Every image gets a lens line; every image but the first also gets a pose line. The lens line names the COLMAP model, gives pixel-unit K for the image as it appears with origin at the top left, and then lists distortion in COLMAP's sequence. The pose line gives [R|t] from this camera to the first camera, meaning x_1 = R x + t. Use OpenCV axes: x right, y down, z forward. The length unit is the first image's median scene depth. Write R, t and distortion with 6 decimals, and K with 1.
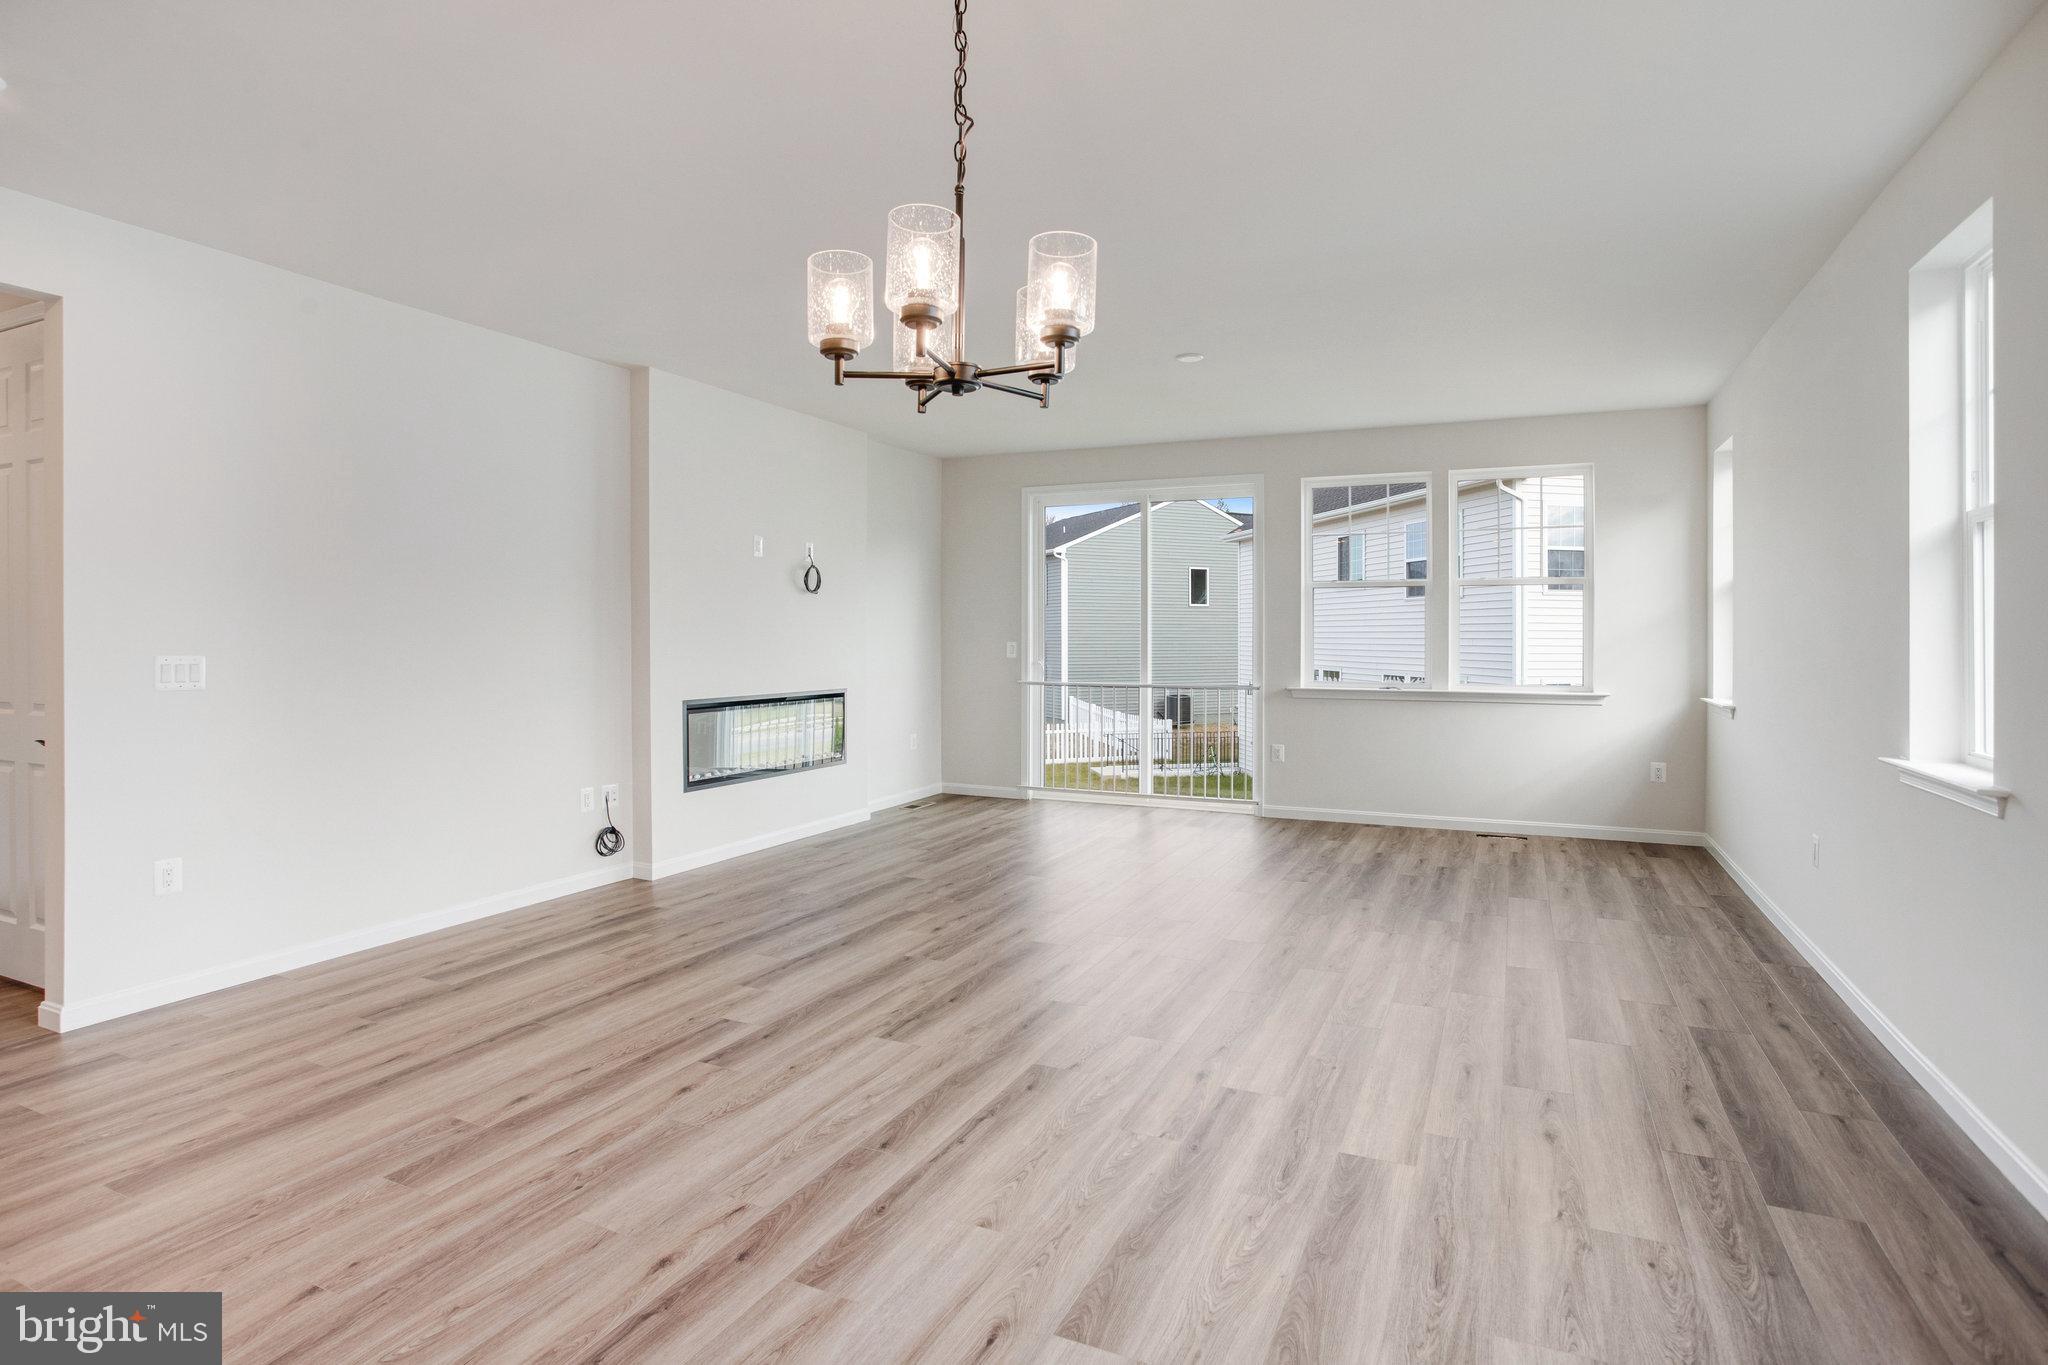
lens RADIAL K [[1049.7, 0, 1026.7], [0, 1049.7, 642.4], [0, 0, 1]] dist [-0.069858, 0.031450]
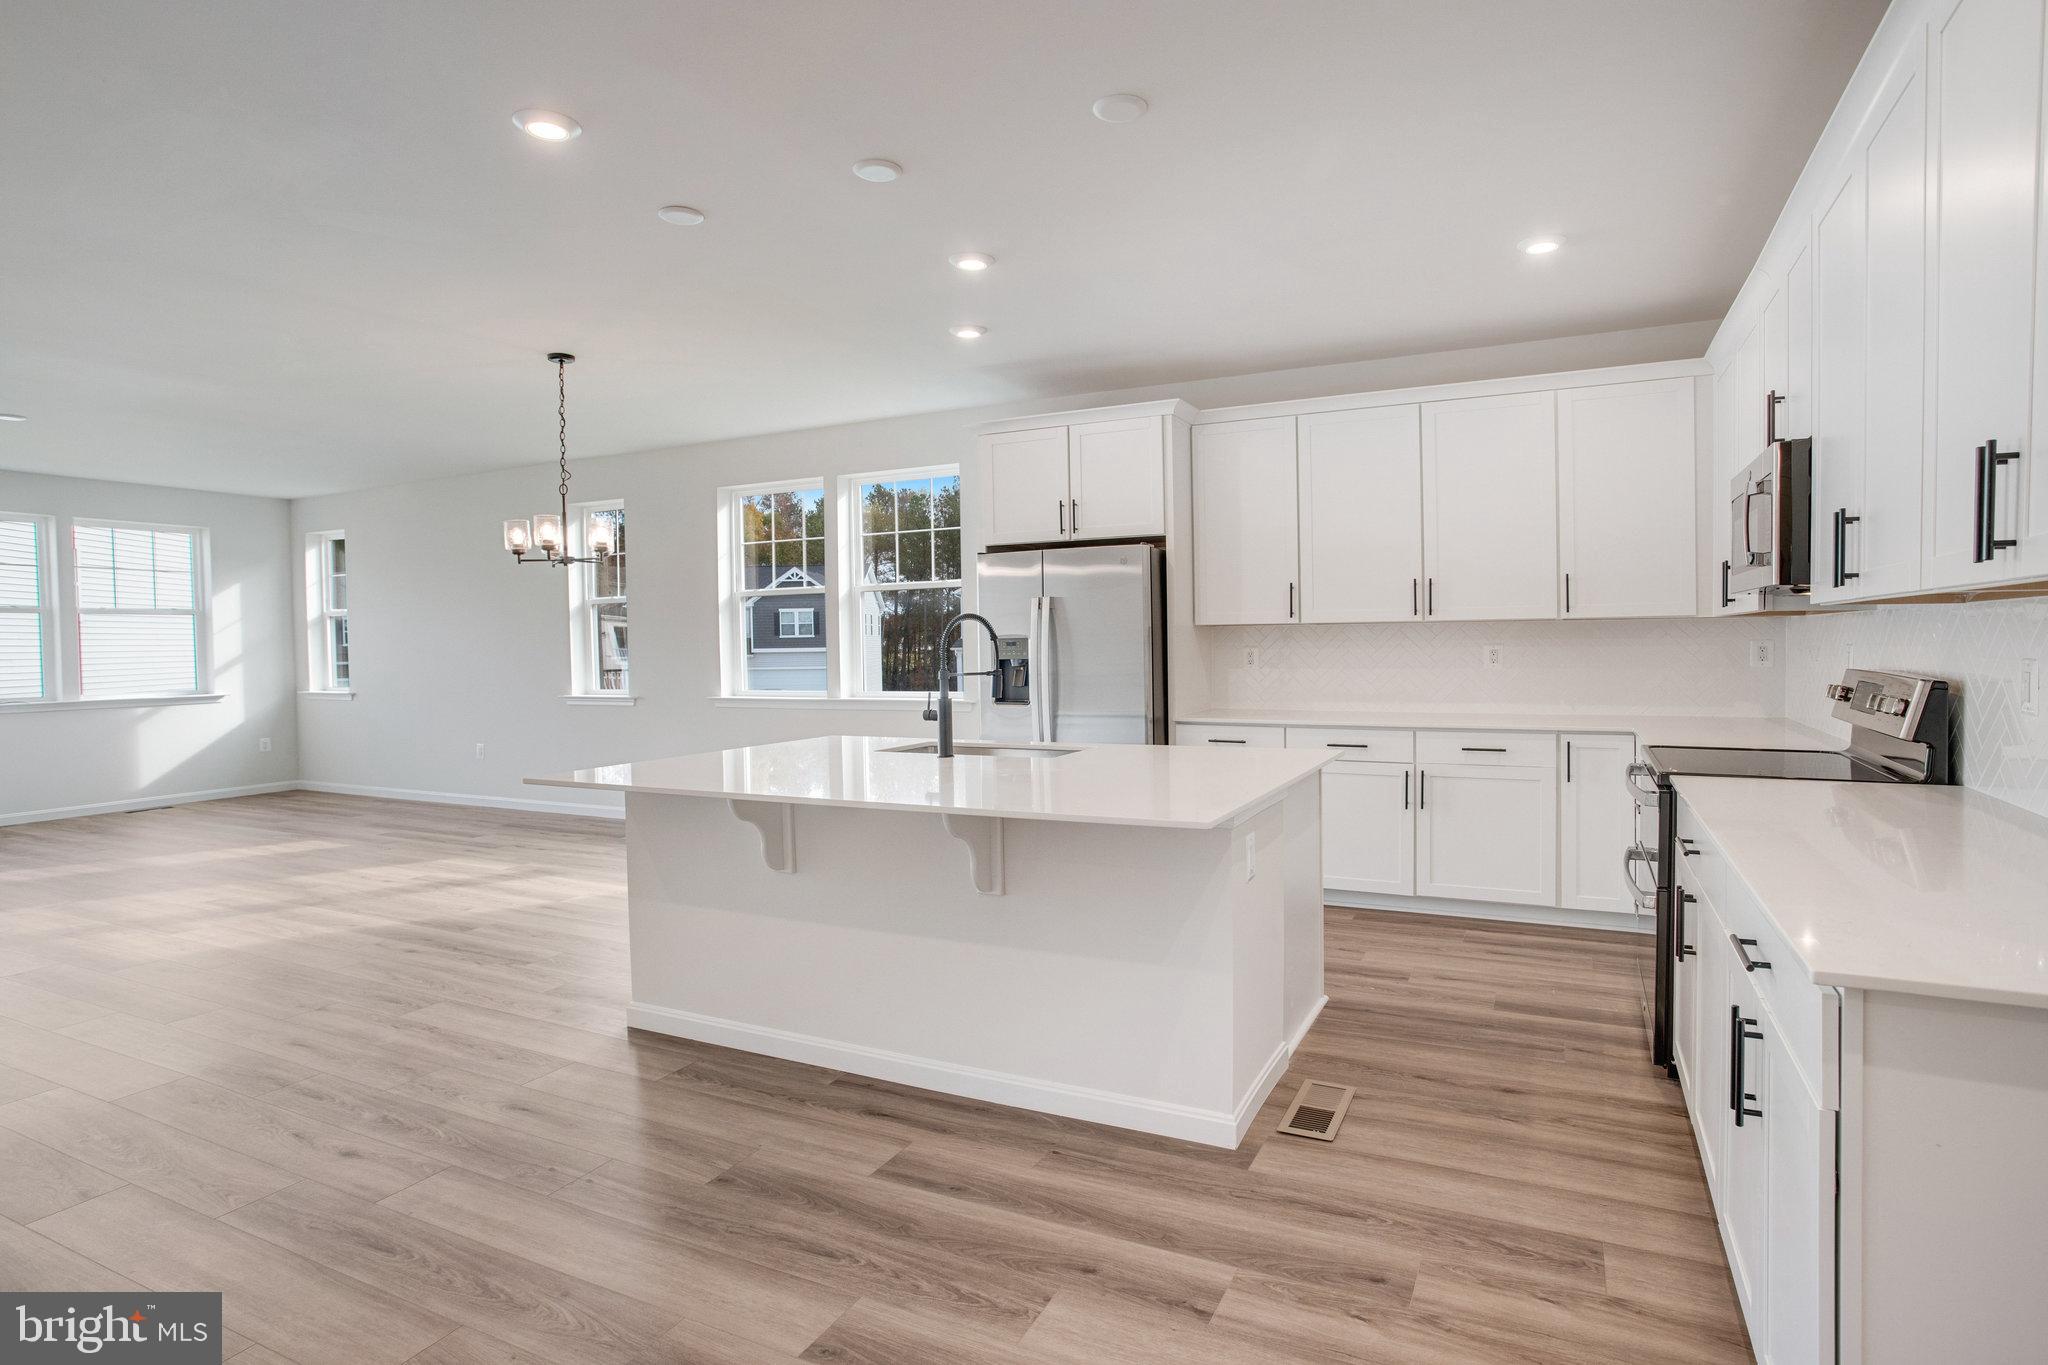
lens RADIAL K [[949.3, 0, 1051.5], [0, 949.3, 670.1], [0, 0, 1]] dist [-0.059430, 0.025577]
pose [[-0.043438, -0.030565, 0.998588, -0.873769], [0.020776, 0.999288, 0.031491, 0.000484], [-0.998840, 0.022115, -0.042772, -0.091102]]
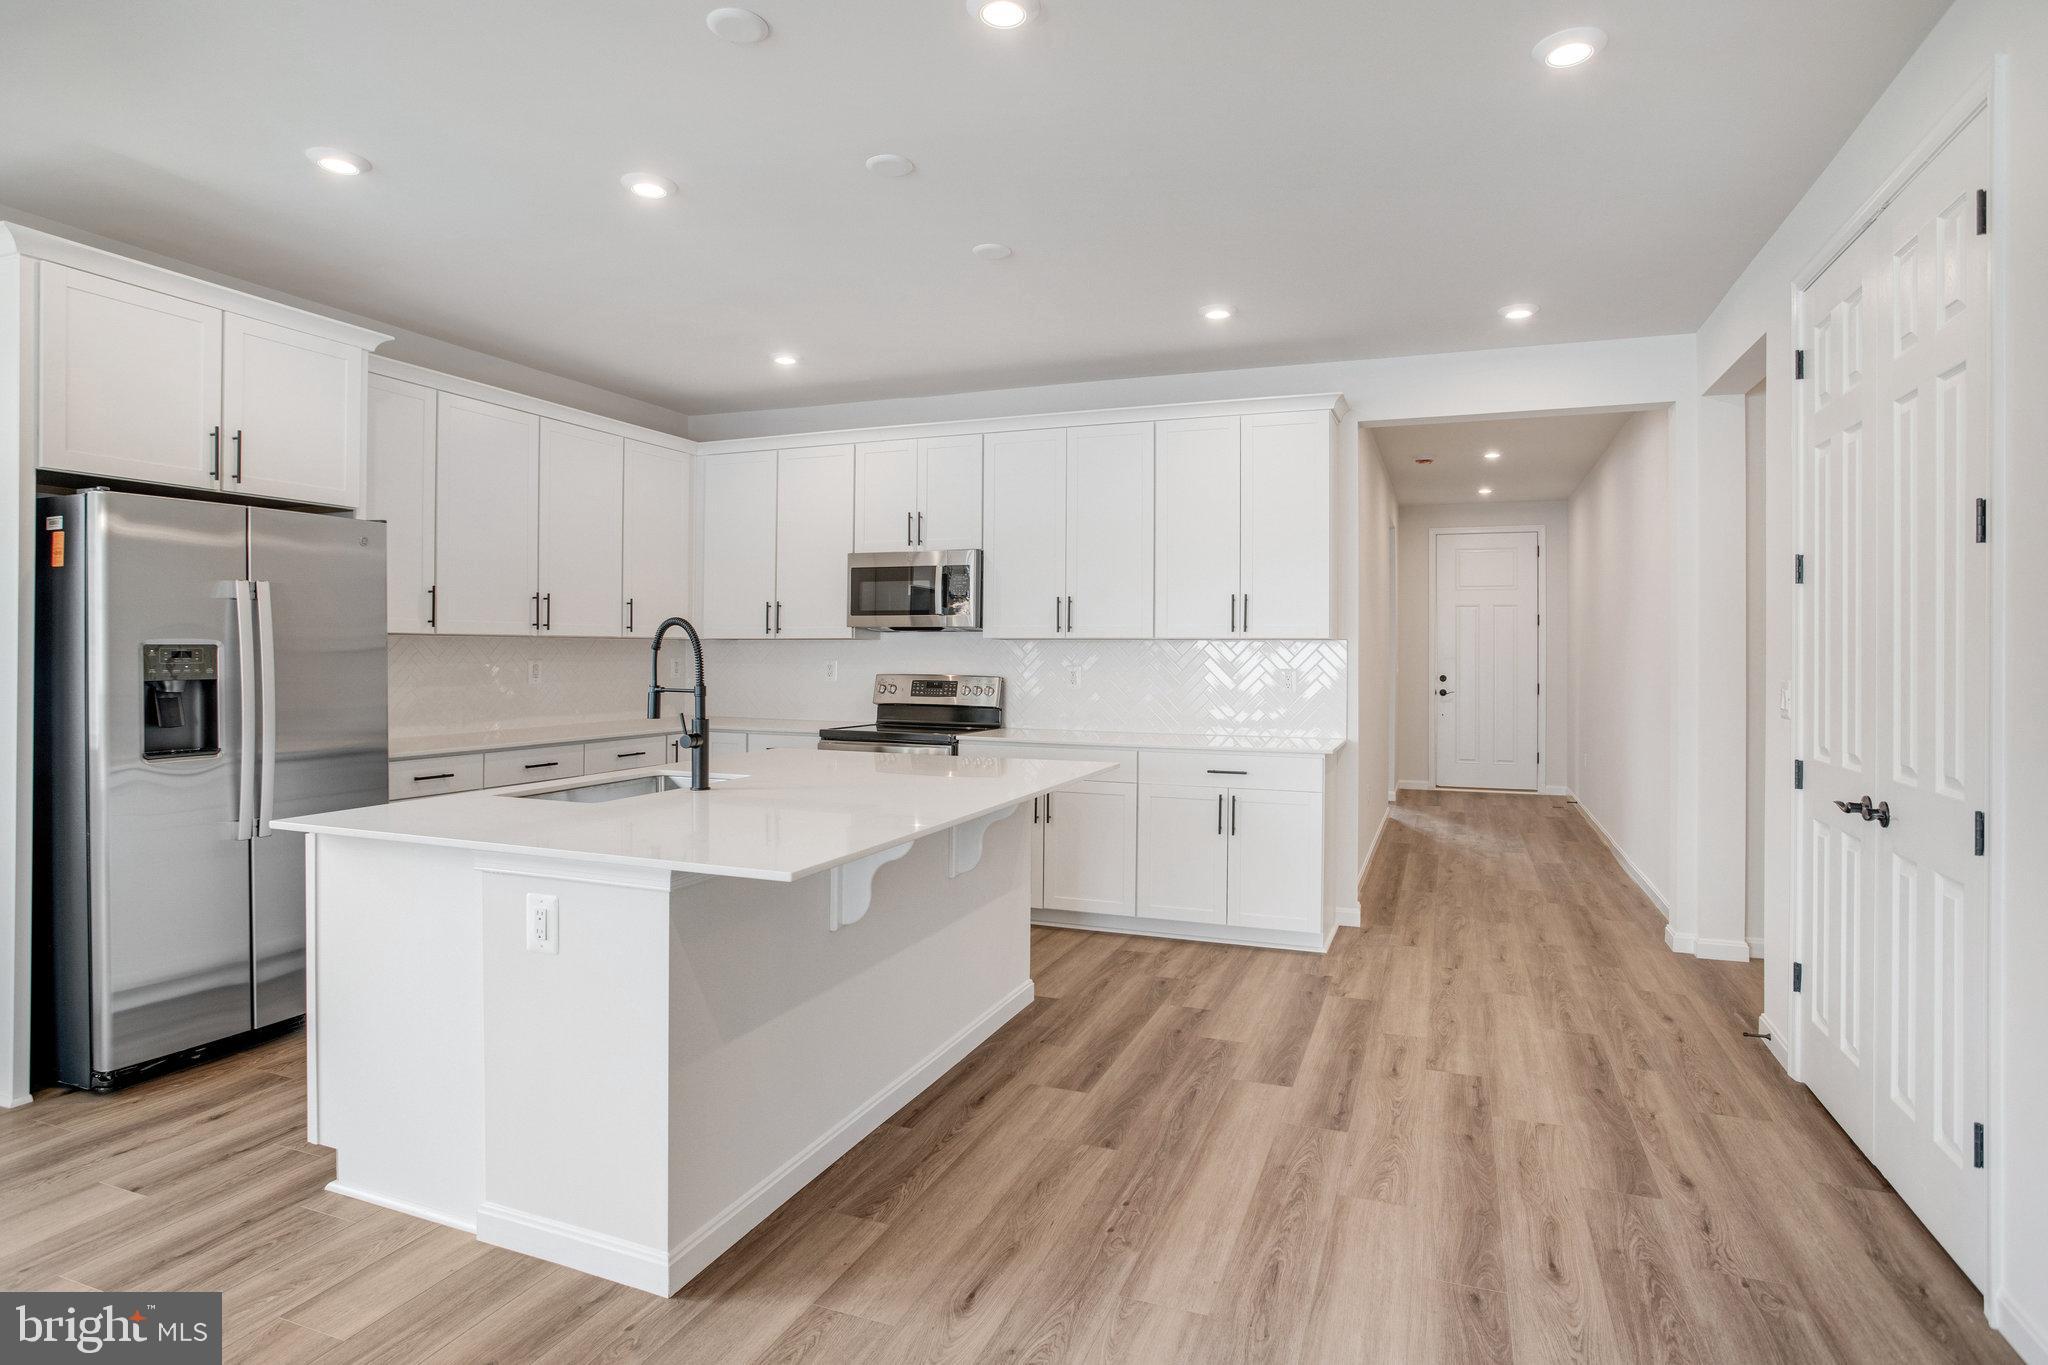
lens RADIAL K [[1083.7, 0, 1039.1], [0, 1083.7, 647.7], [0, 0, 1]] dist [-0.087289, 0.050649]
pose [[-0.997093, -0.003867, -0.076093, -0.391271], [-0.004303, 0.999975, 0.005563, -0.006216], [0.076070, 0.005875, -0.997085, 0.548694]]
